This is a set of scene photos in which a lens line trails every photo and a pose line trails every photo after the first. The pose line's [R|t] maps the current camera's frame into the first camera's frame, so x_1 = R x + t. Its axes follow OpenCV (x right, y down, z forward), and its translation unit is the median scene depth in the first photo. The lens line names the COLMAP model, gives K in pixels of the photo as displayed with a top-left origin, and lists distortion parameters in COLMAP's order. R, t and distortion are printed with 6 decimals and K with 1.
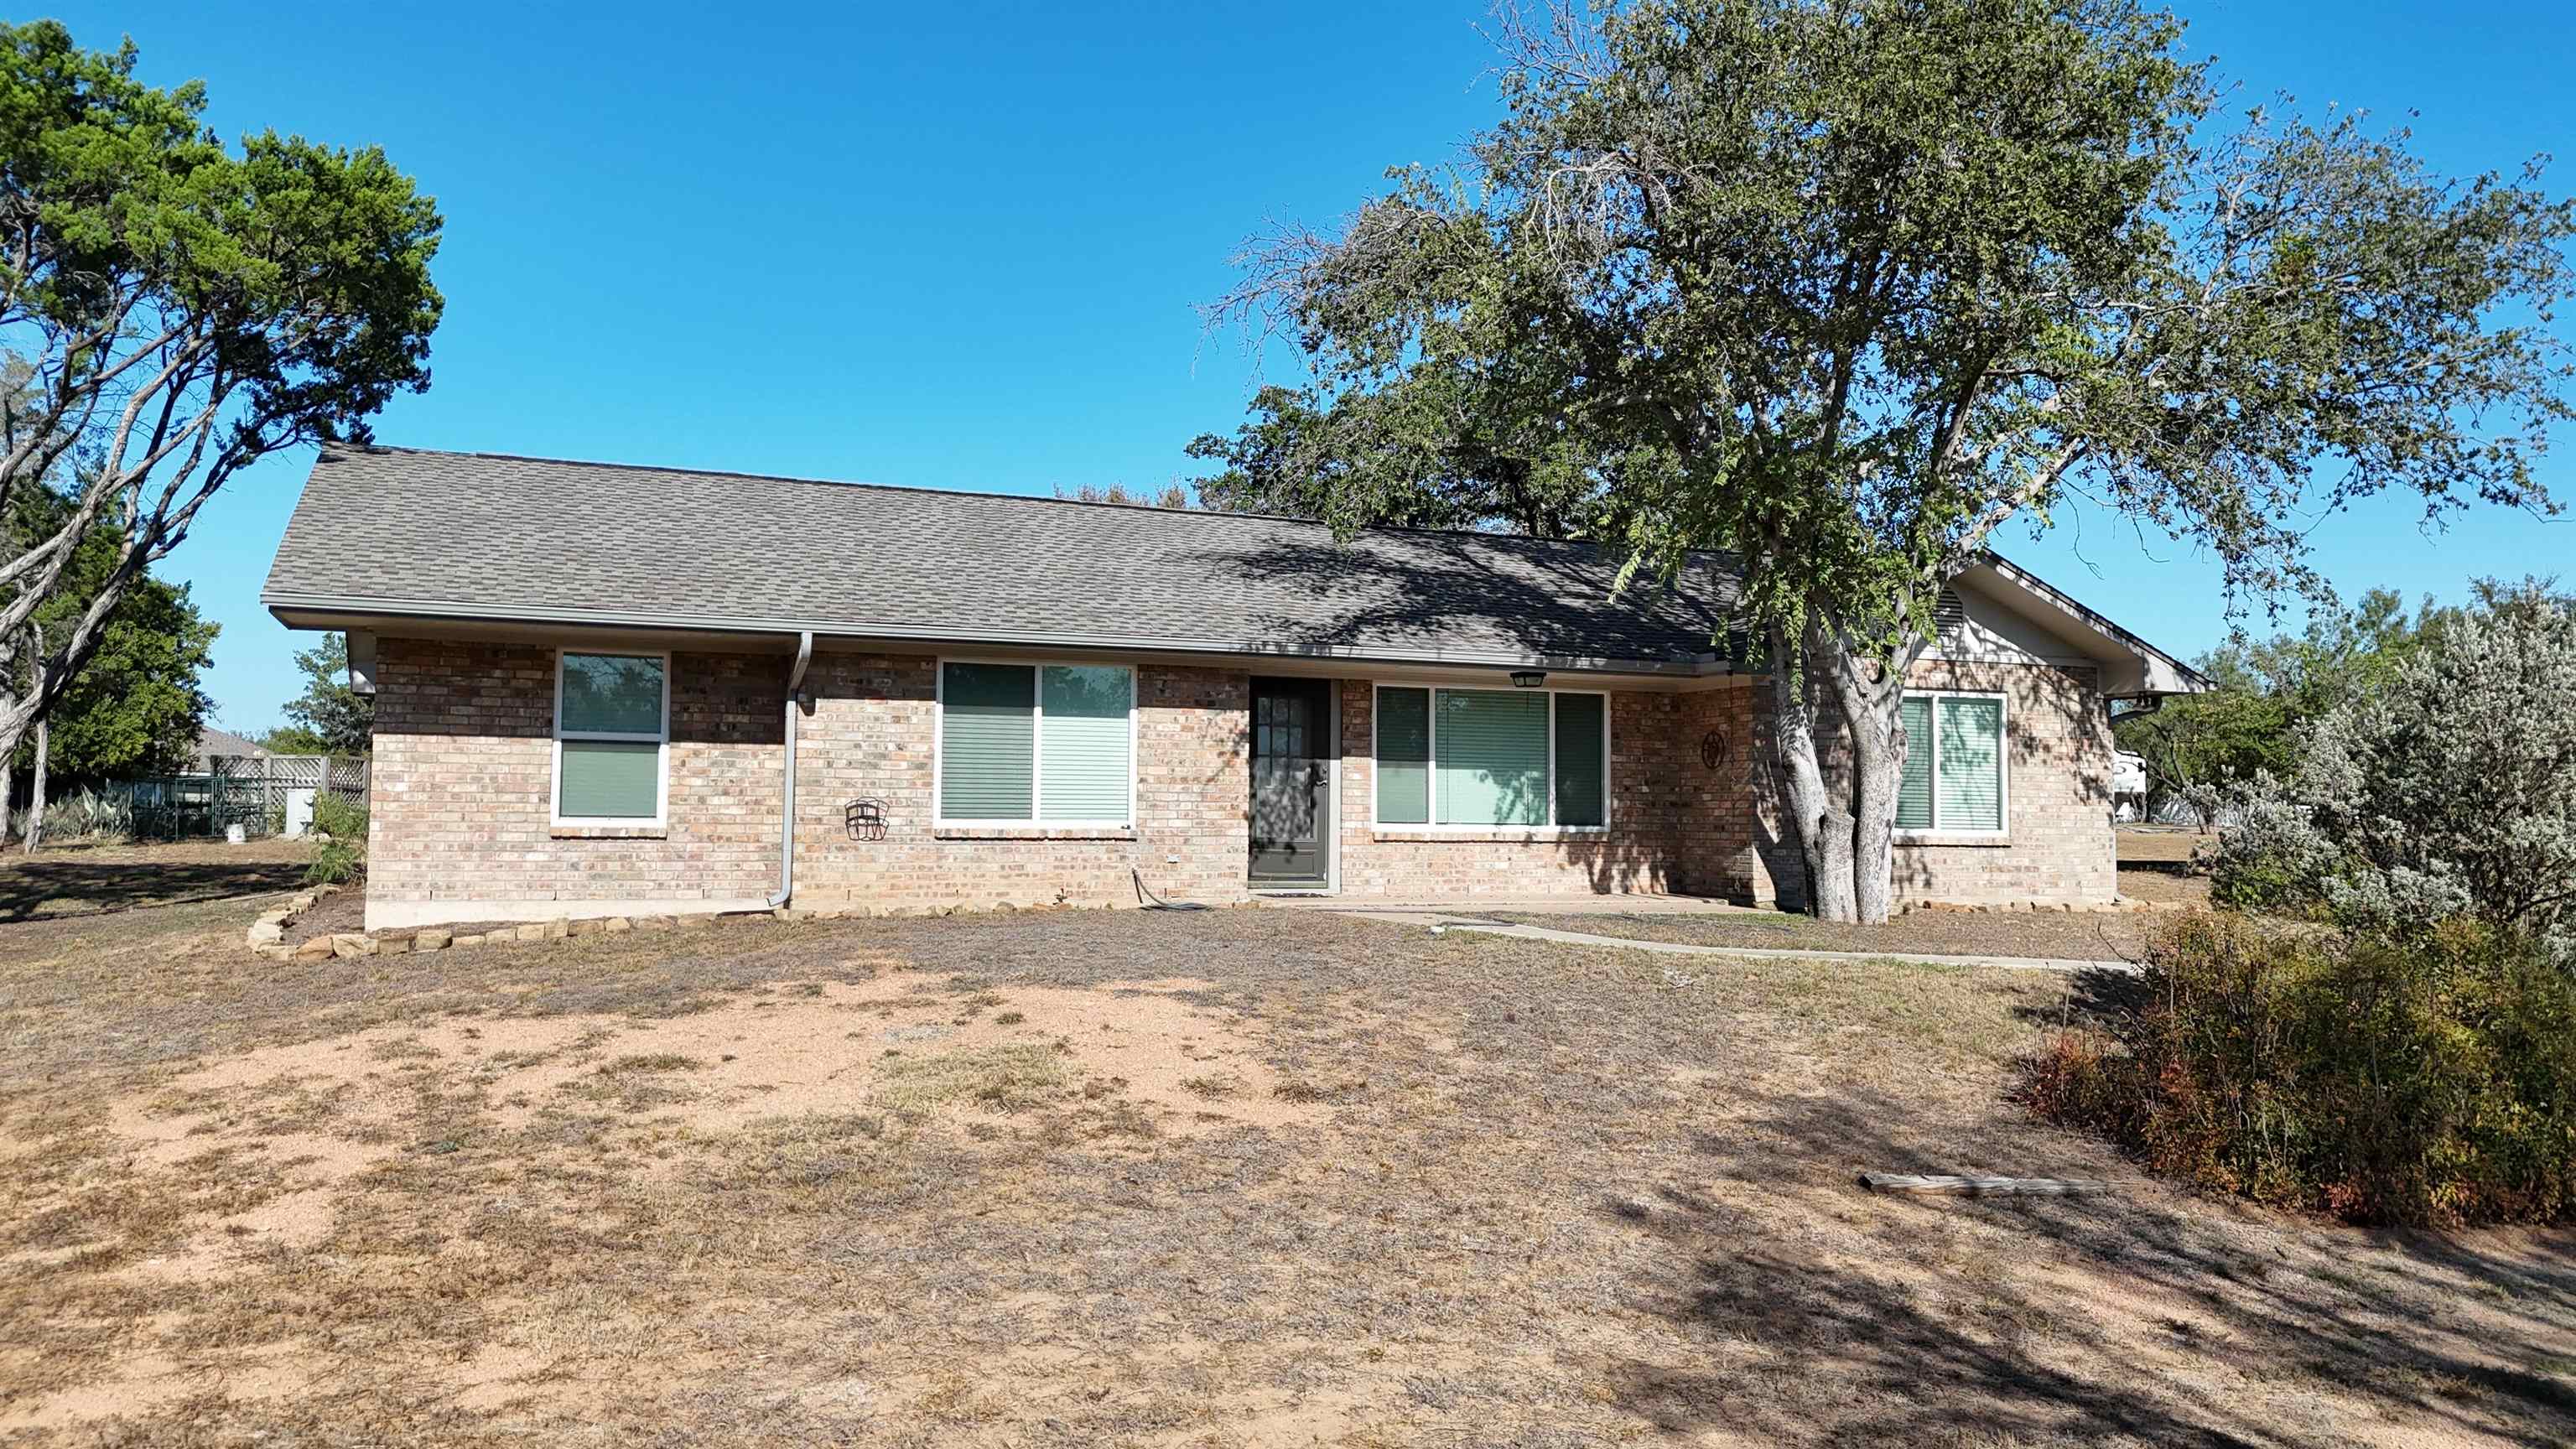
lens RADIAL K [[1656.6, 0, 1247.8], [0, 1656.6, 722.5], [0, 0, 1]] dist [0.001621, -0.000340]
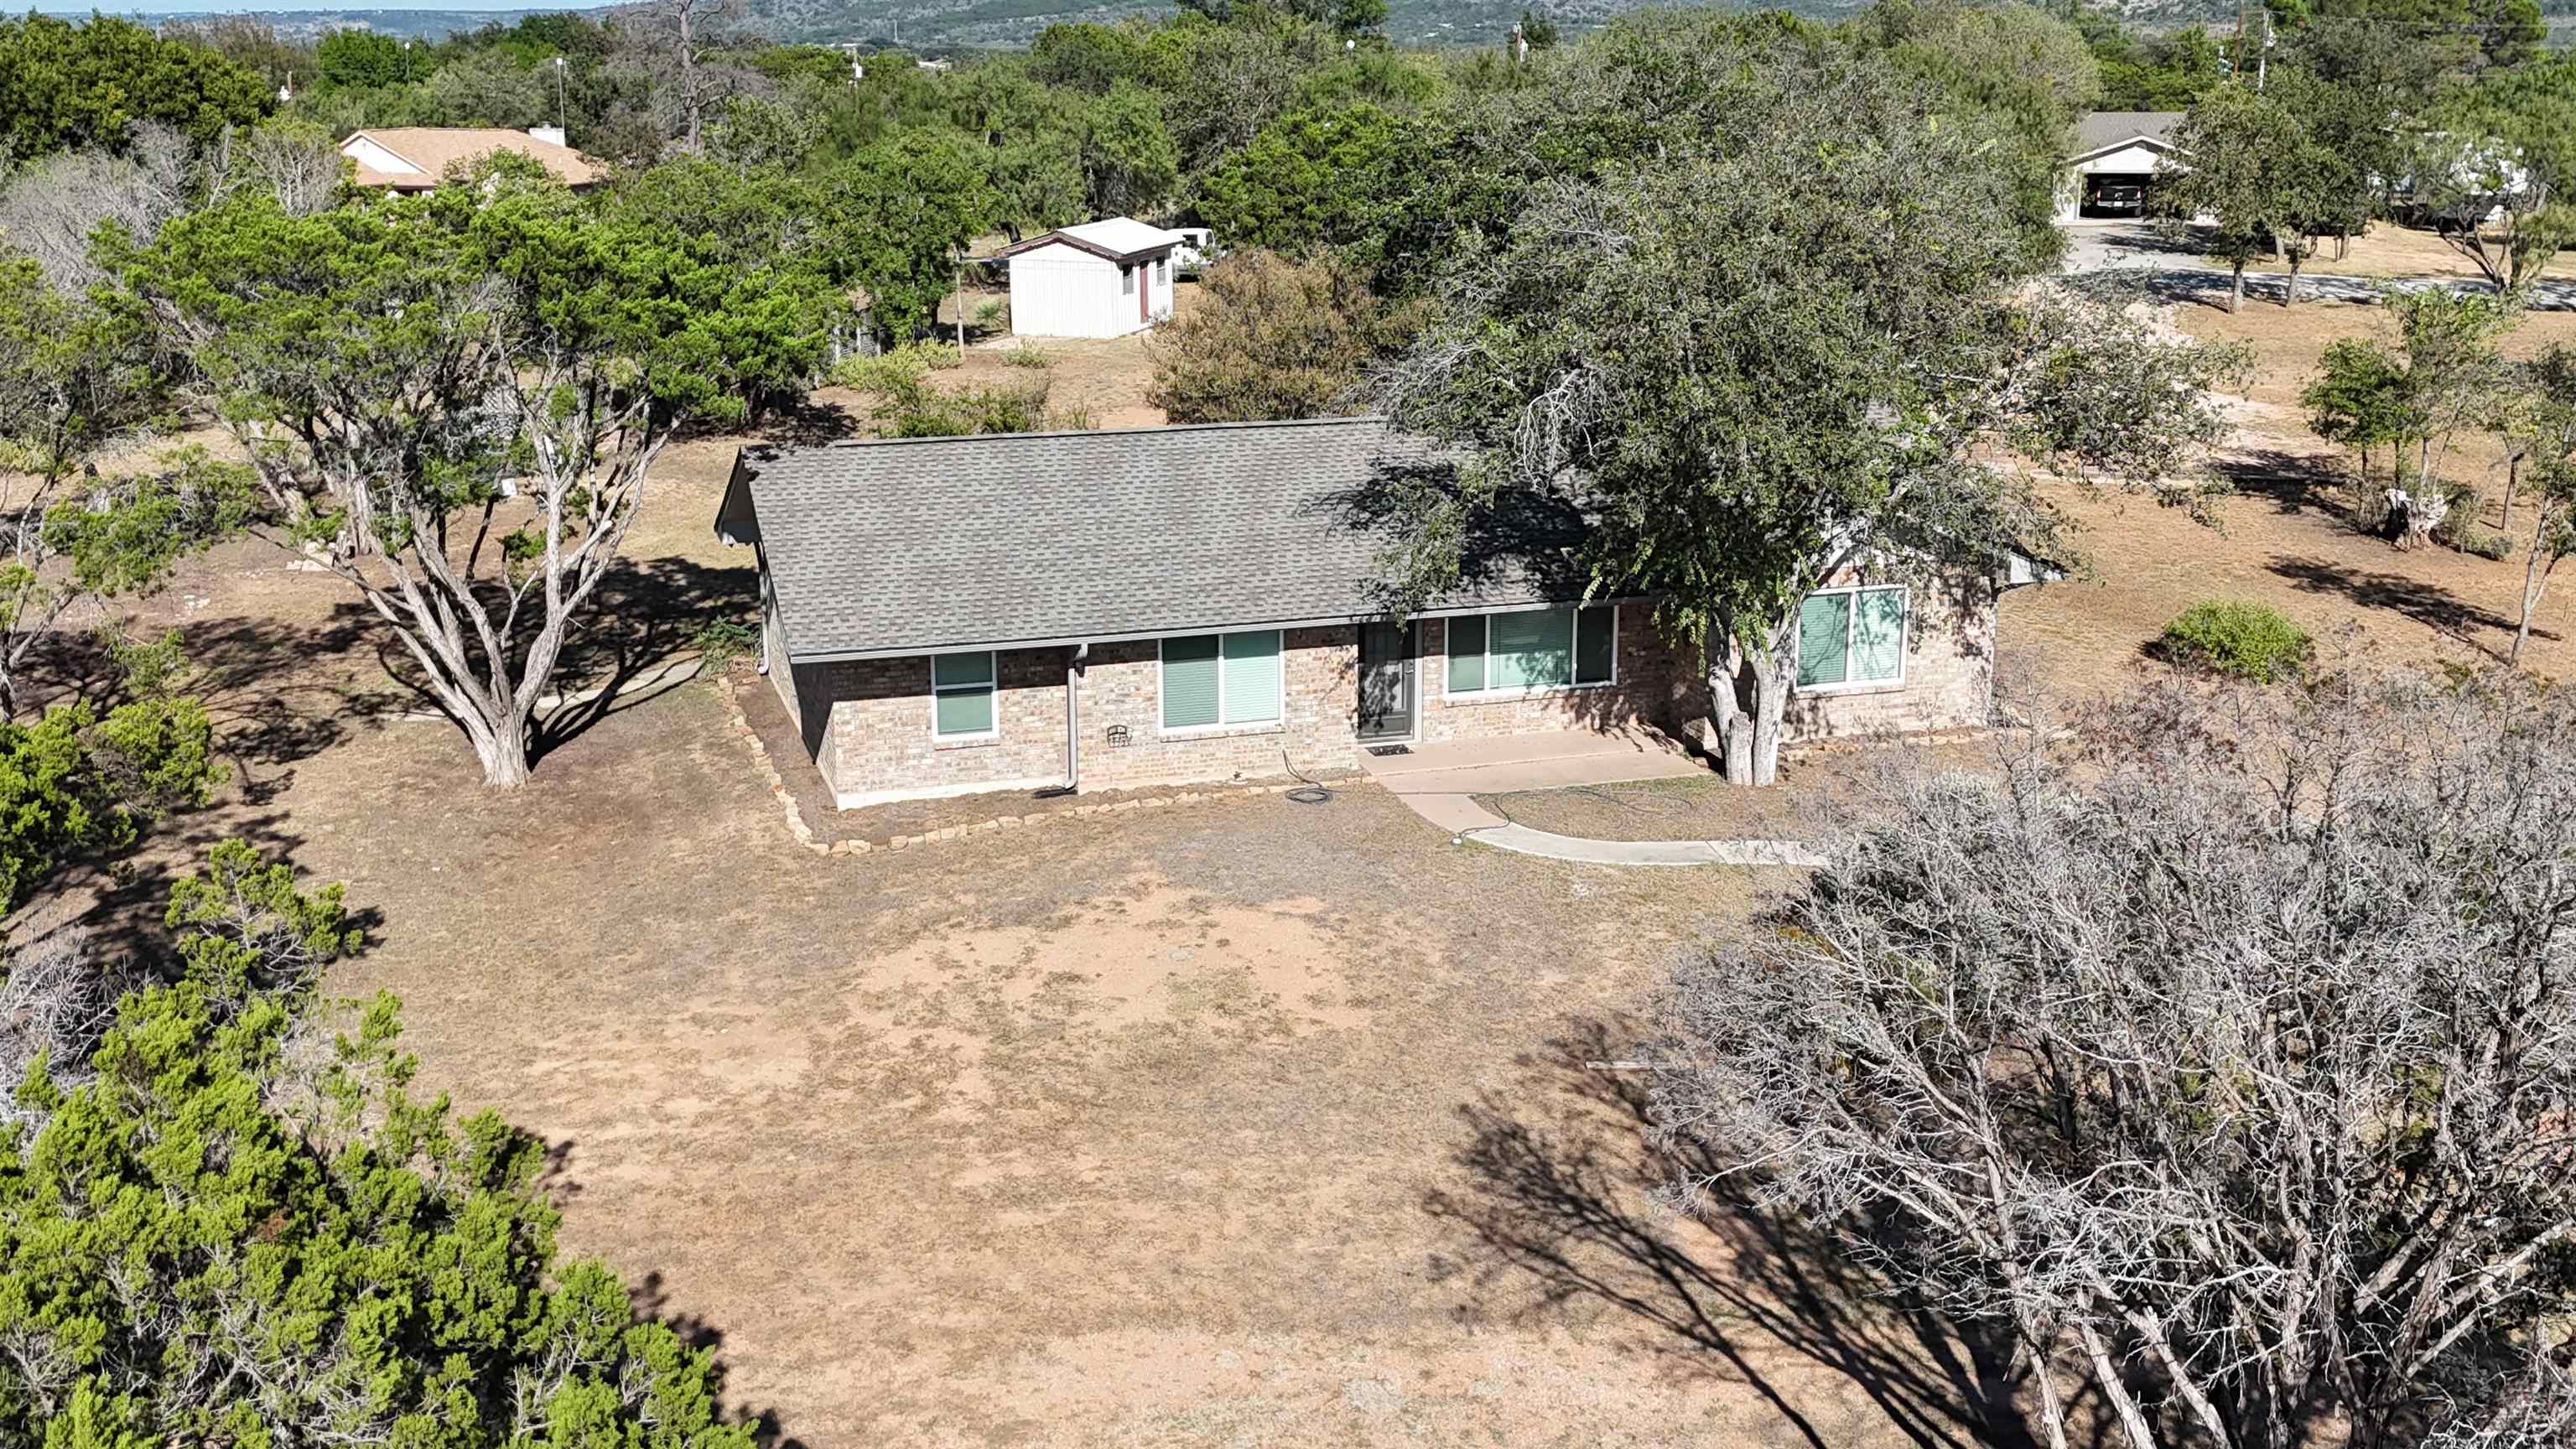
lens RADIAL K [[1656.6, 0, 1247.8], [0, 1656.6, 722.5], [0, 0, 1]] dist [0.001621, -0.000340]
pose [[0.995543, 0.002698, -0.094272, 0.048808], [0.022702, 0.963344, 0.267308, -0.383922], [0.091538, -0.268257, 0.958989, -0.544521]]
